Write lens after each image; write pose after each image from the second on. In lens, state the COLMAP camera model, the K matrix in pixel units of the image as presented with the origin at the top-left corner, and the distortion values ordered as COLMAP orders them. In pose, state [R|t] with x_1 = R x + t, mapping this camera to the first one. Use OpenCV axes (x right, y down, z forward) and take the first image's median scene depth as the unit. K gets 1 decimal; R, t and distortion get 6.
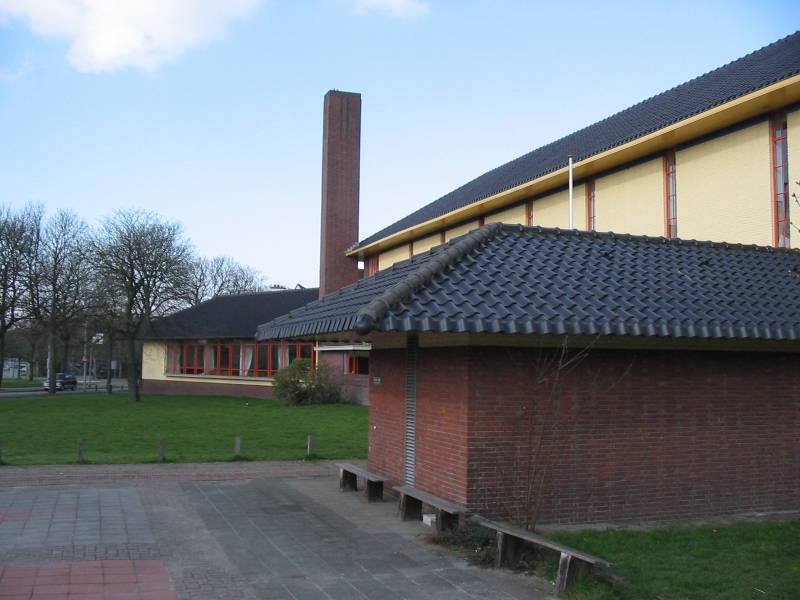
lens RADIAL K [[942.5, 0, 400.0], [0, 942.5, 300.0], [0, 0, 1]] dist [-0.026619, -0.024484]
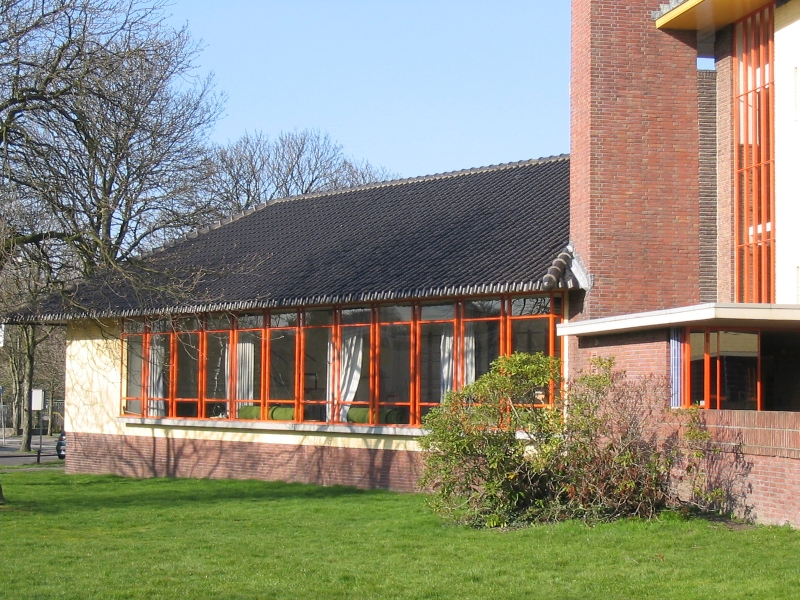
lens RADIAL K [[1744.6, 0, 400.0], [0, 1744.6, 300.0], [0, 0, 1]] dist [-0.063891, -0.265470]
pose [[0.988361, -0.016263, -0.151253, -0.051657], [0.017248, 0.999838, 0.005201, 0.035286], [0.151144, -0.007750, 0.988481, 0.400303]]
